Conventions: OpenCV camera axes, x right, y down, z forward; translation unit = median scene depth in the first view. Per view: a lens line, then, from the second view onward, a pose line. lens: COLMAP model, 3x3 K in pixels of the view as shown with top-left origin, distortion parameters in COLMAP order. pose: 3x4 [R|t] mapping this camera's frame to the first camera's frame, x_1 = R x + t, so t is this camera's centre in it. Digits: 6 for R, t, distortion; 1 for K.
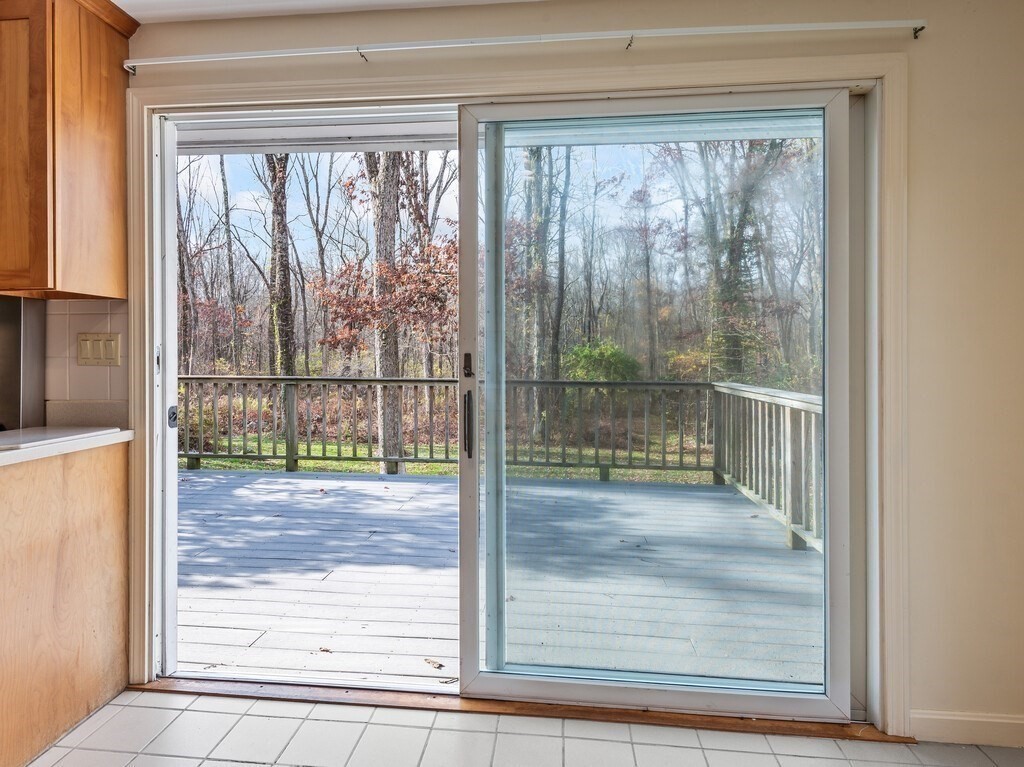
lens RADIAL K [[573.7, 0, 492.0], [0, 573.7, 355.8], [0, 0, 1]] dist [-0.000410, -0.000886]
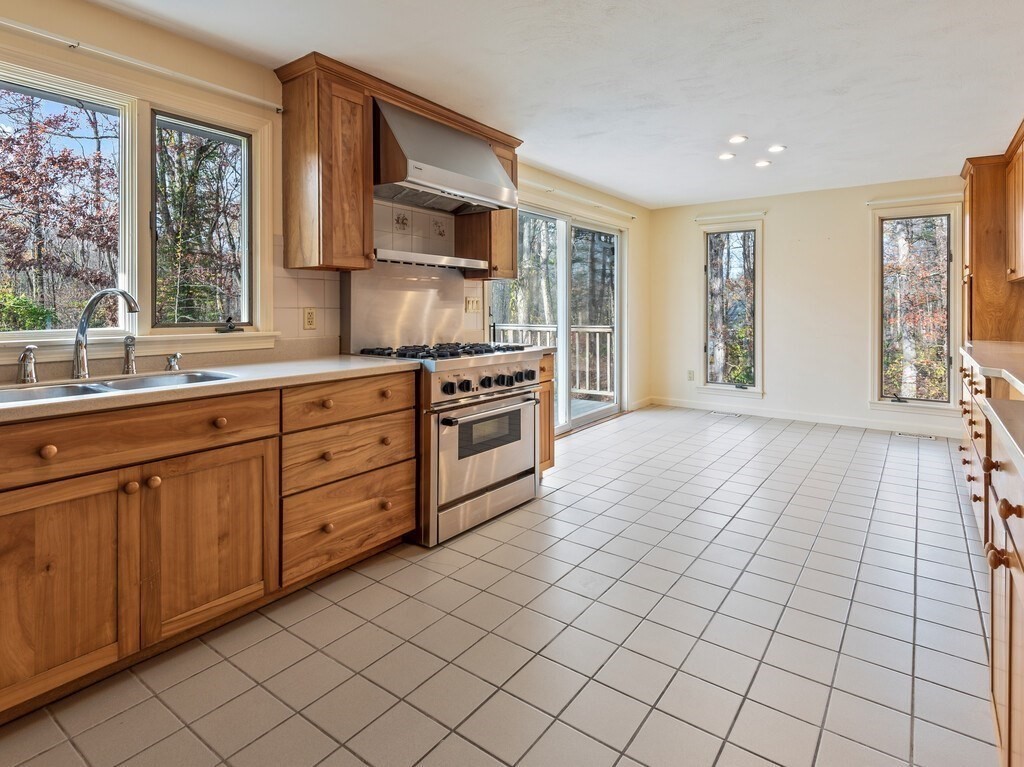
lens RADIAL K [[557.4, 0, 504.8], [0, 557.4, 305.2], [0, 0, 1]] dist [0.022074, -0.018247]
pose [[0.501342, -0.001387, 0.865248, -2.528528], [0.000681, 0.999999, 0.001208, -0.010319], [-0.865249, -0.000017, 0.501342, -0.086570]]
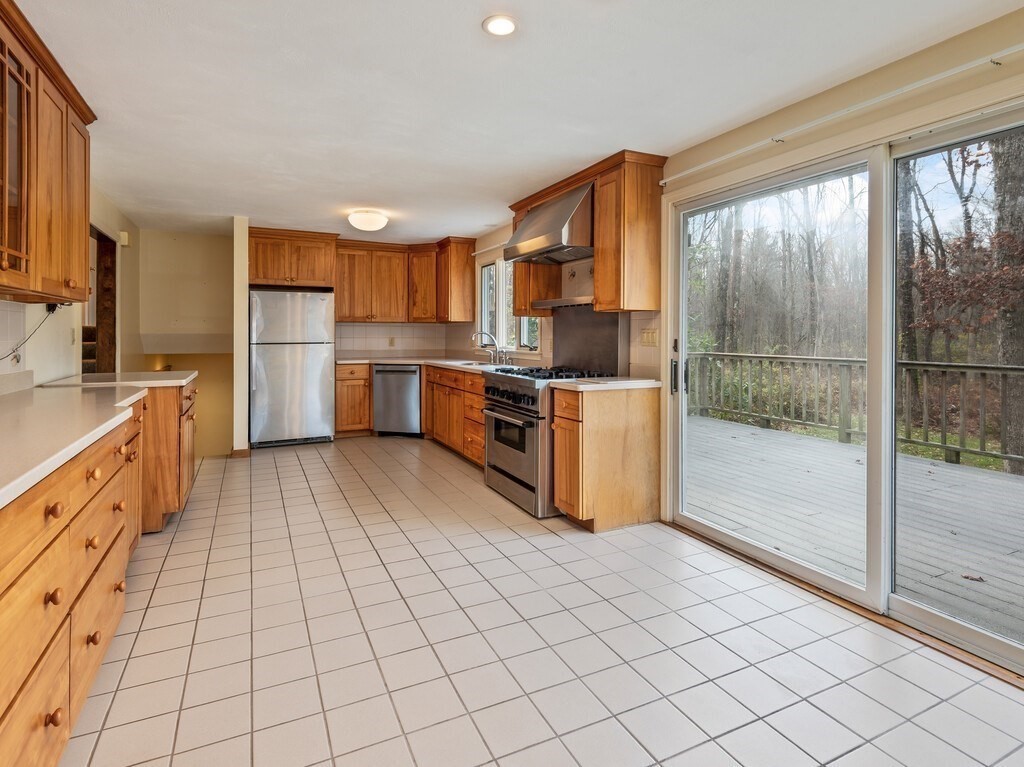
lens RADIAL K [[545.3, 0, 518.3], [0, 545.3, 338.6], [0, 0, 1]] dist [0.019408, -0.001588]
pose [[0.535467, 0.004250, -0.844545, 0.633725], [-0.002497, 0.999991, 0.003449, -0.013892], [0.844552, 0.000262, 0.535473, -0.341694]]
